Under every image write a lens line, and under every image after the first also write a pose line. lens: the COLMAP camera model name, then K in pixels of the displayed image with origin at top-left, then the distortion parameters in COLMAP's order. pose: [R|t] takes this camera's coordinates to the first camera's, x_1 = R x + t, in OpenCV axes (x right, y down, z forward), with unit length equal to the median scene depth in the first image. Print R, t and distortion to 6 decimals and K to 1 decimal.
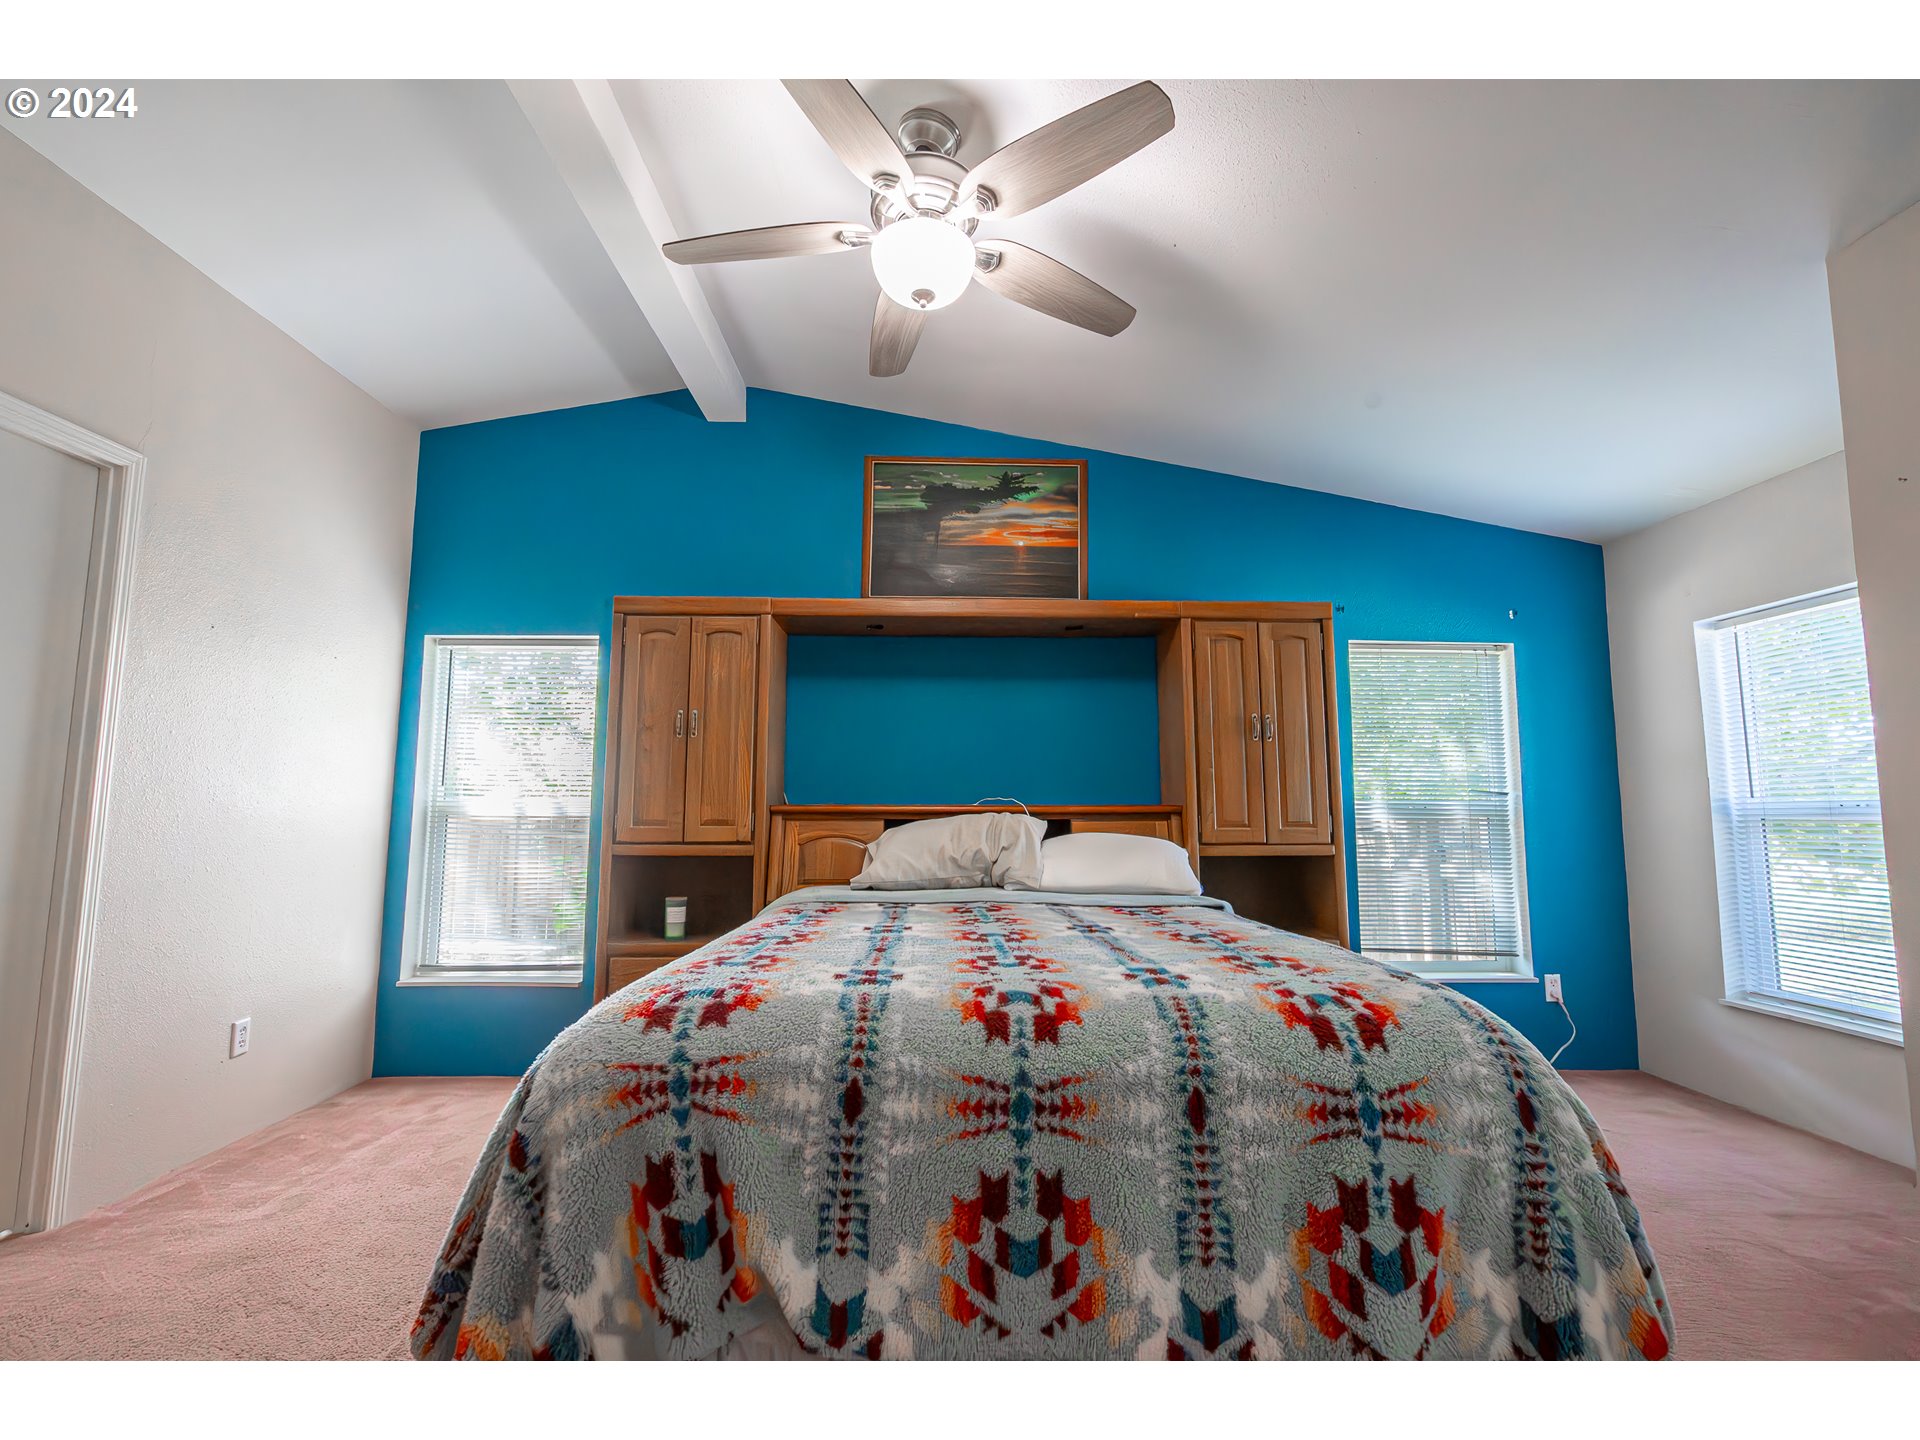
lens RADIAL K [[862.2, 0, 960.0], [0, 862.2, 720.0], [0, 0, 1]] dist [0.001123, -0.000232]
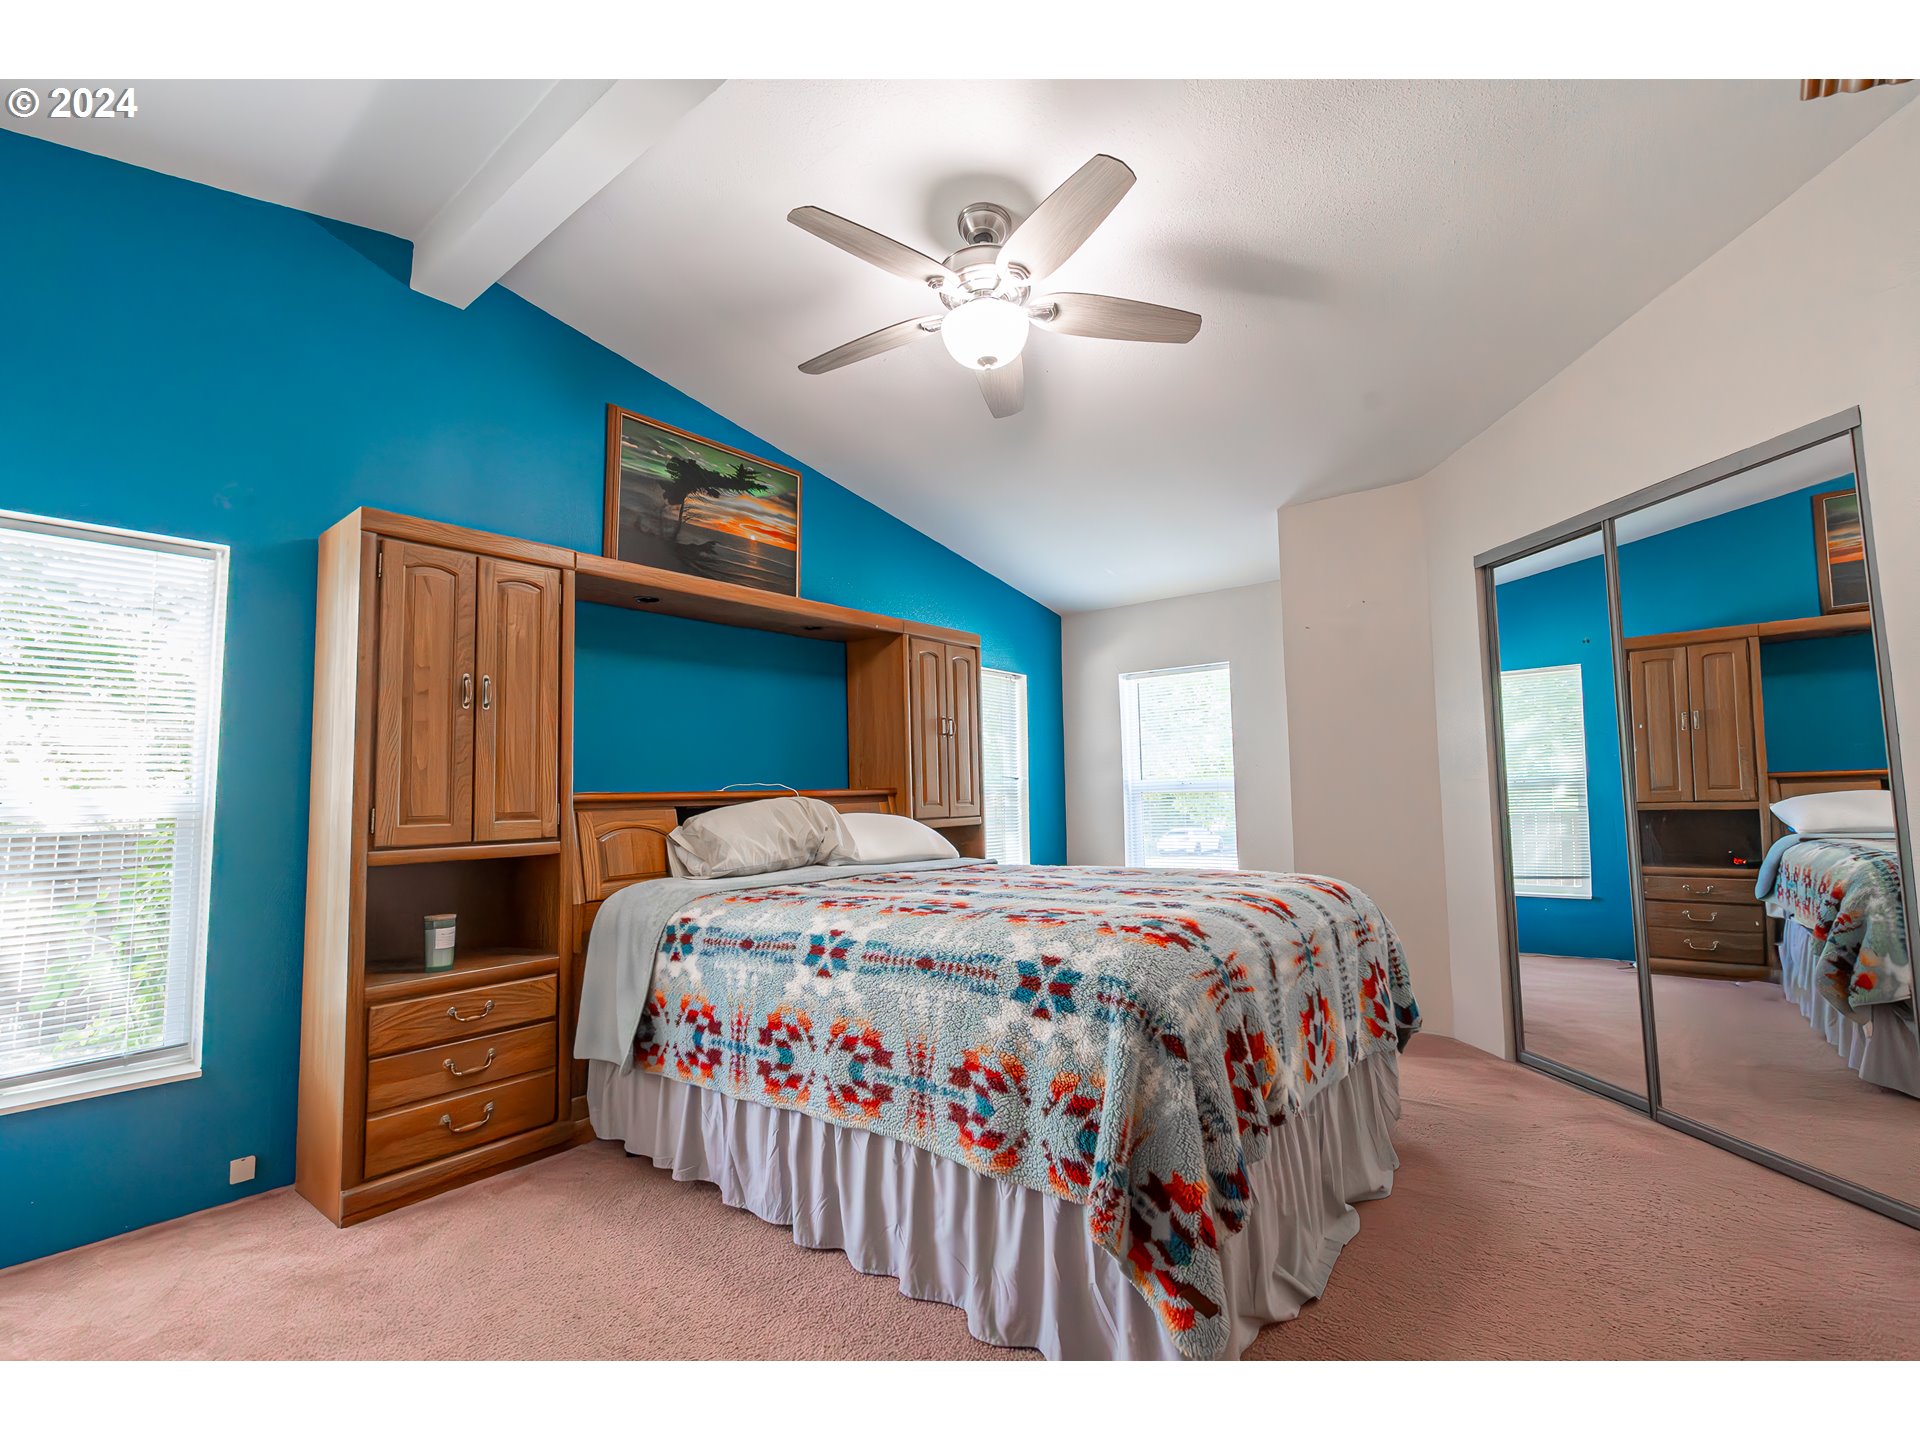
lens RADIAL K [[888.6, 0, 960.0], [0, 888.6, 720.0], [0, 0, 1]] dist [-0.006583, -0.000033]
pose [[0.636859, 0.045868, 0.769614, -0.609246], [-0.053699, 0.998443, -0.015070, 0.016314], [-0.769108, -0.031730, 0.638331, 0.132003]]
